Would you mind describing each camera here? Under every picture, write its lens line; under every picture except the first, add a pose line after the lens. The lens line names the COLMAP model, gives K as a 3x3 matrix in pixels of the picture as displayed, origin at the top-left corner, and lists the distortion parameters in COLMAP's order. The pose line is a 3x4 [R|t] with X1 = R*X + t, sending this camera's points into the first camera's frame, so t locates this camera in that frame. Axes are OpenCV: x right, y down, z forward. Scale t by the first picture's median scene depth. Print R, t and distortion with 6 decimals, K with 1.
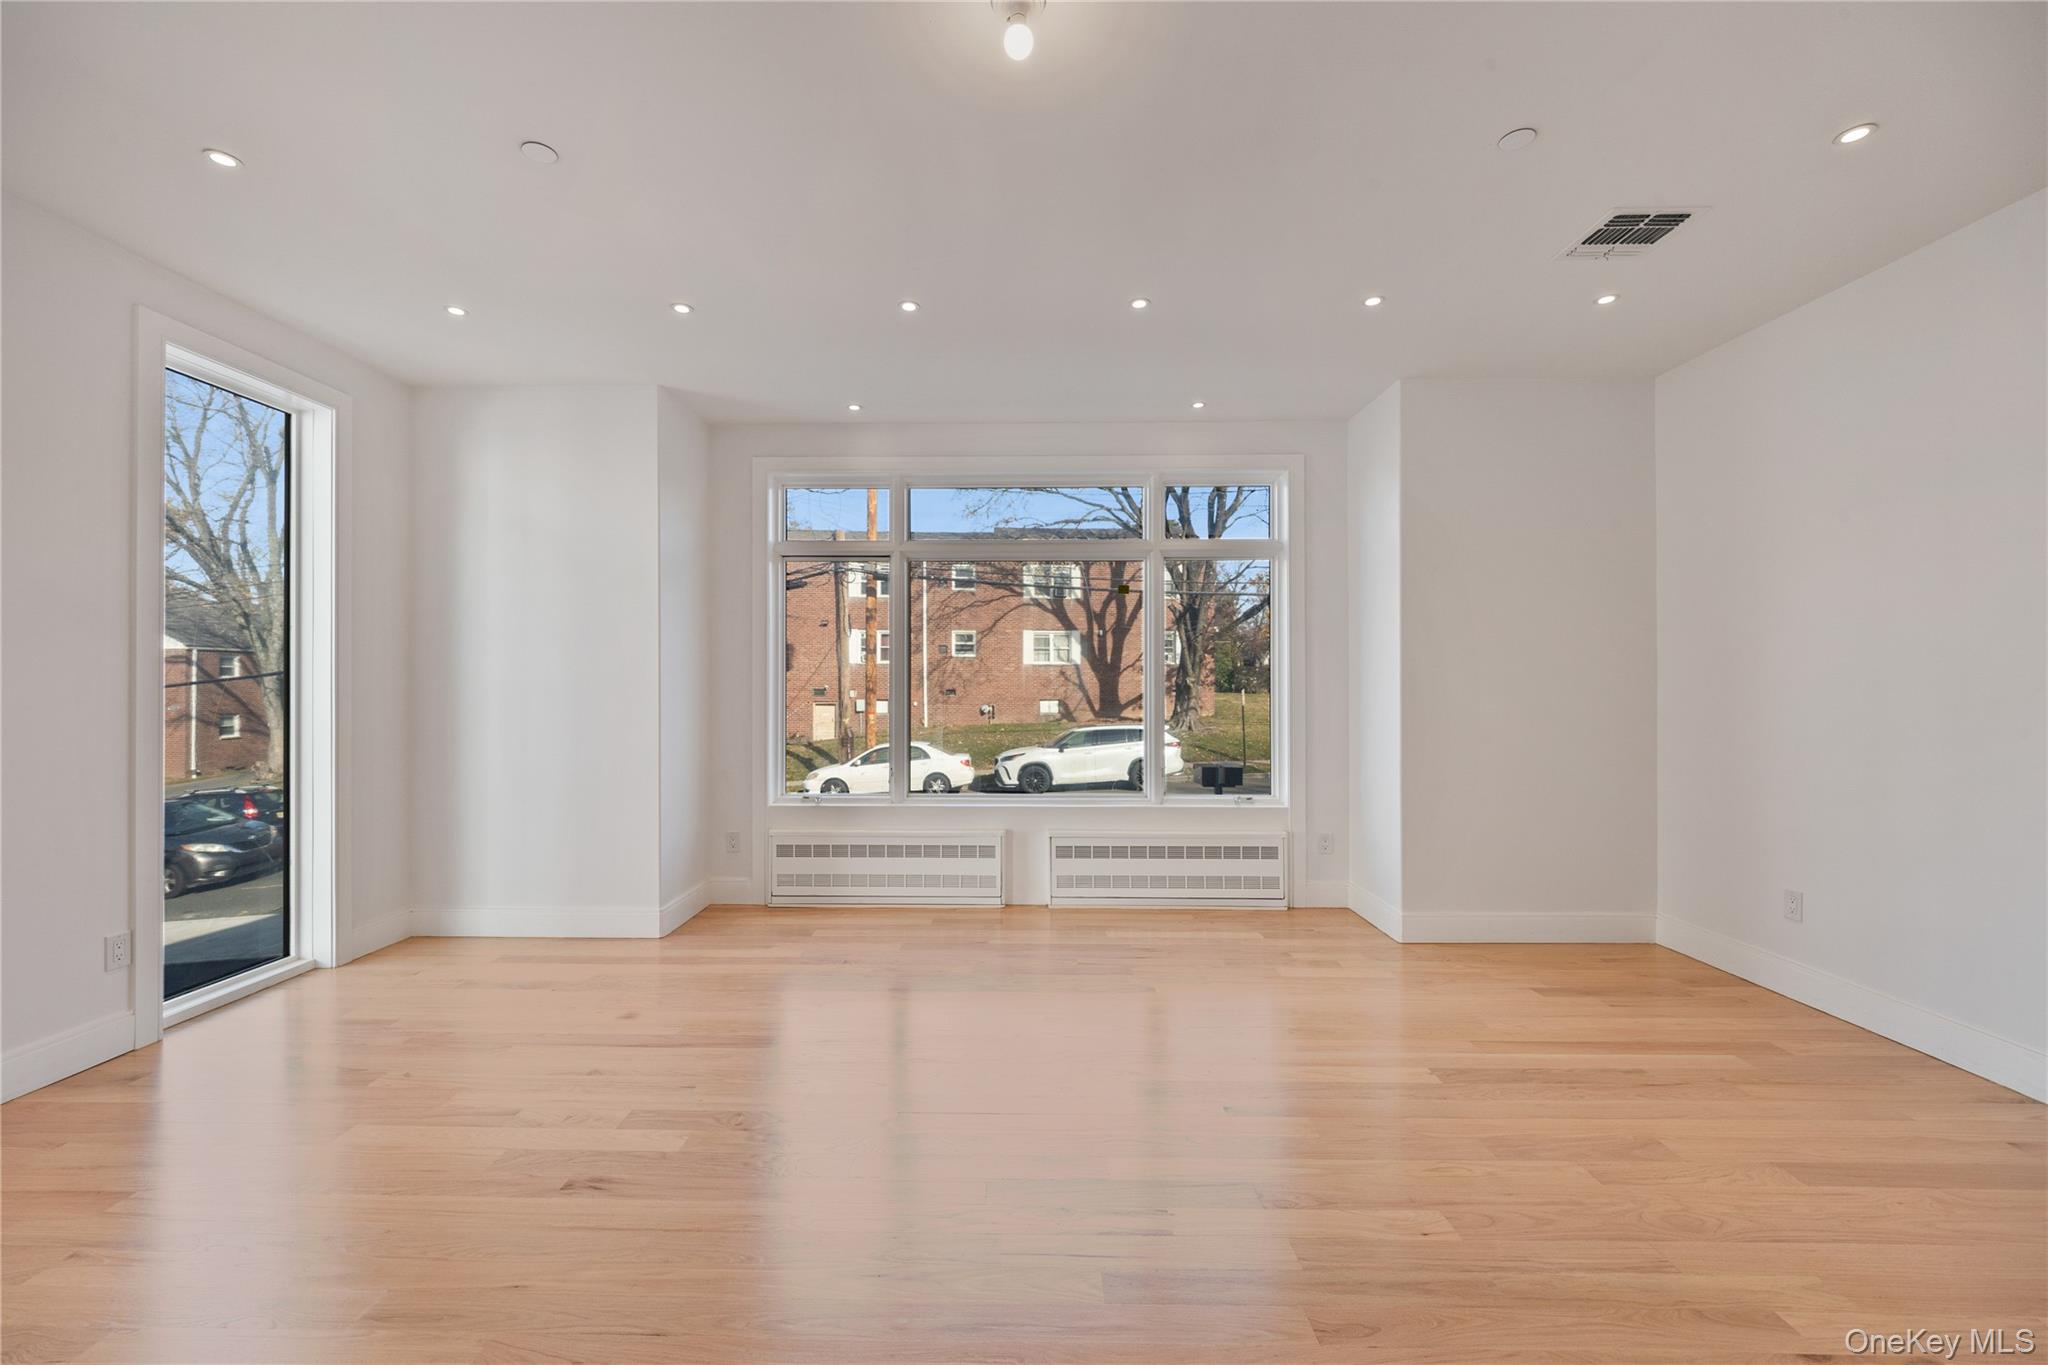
lens RADIAL K [[797.4, 0, 1022.7], [0, 797.4, 677.0], [0, 0, 1]] dist [-0.007542, -0.000201]
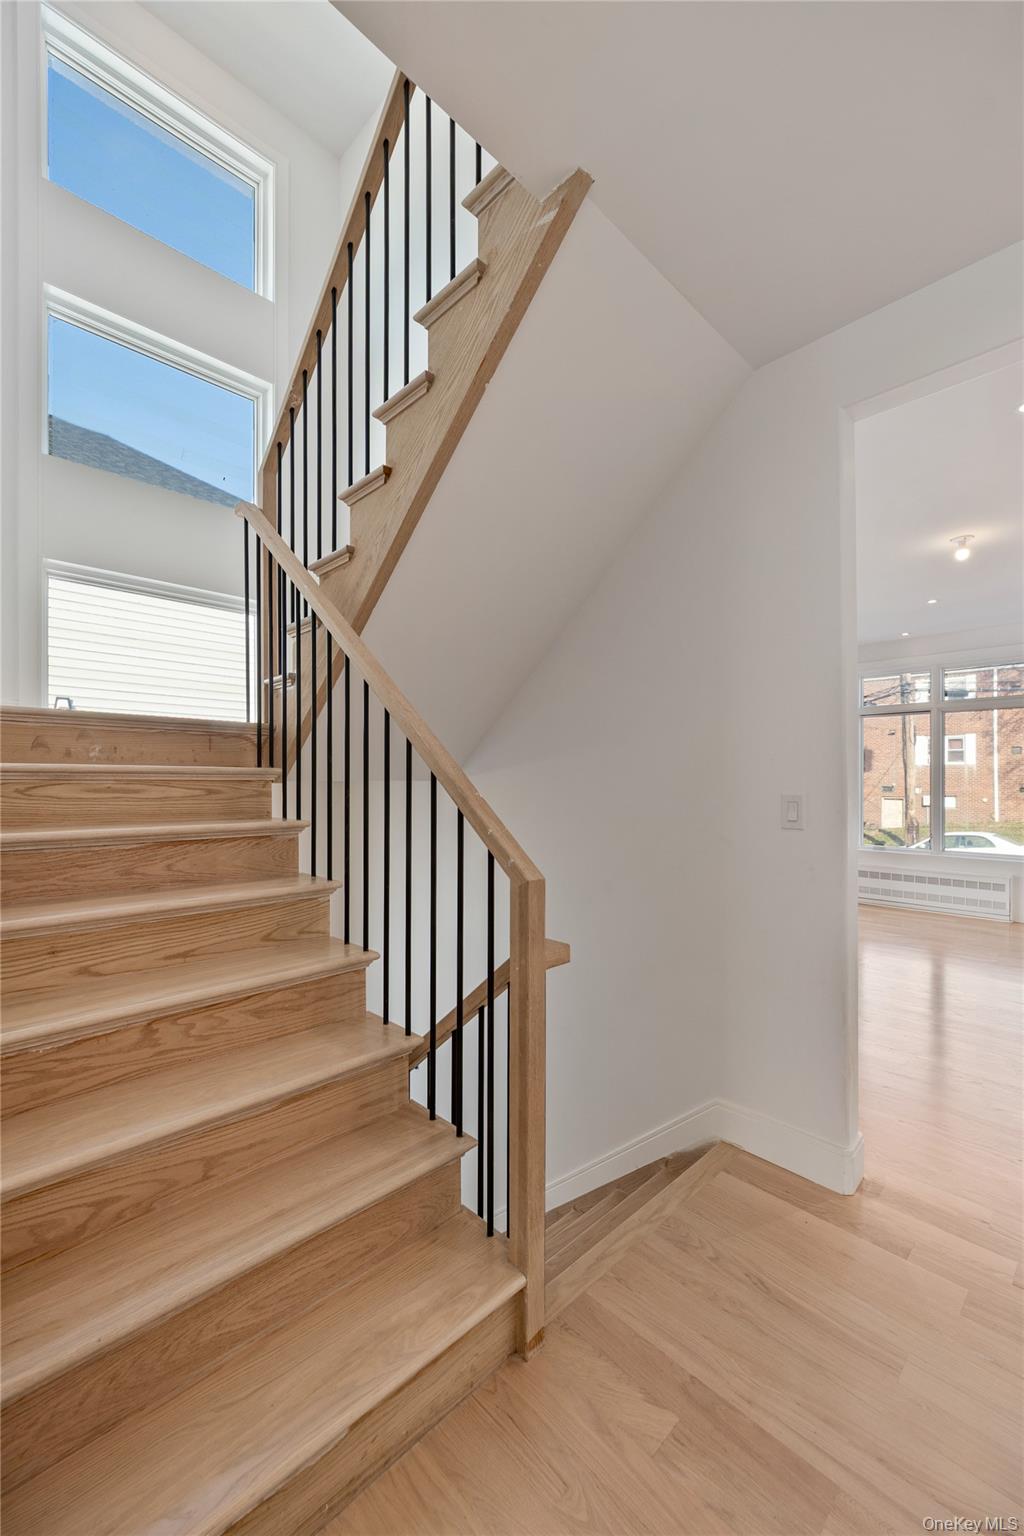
lens RADIAL K [[630.0, 0, 515.9], [0, 630.0, 776.3], [0, 0, 1]] dist [0.004661, -0.000354]
pose [[0.708268, -0.004812, -0.705927, 0.163821], [0.005061, 0.999986, -0.001738, -0.012109], [0.705926, -0.002342, 0.708282, -0.600764]]
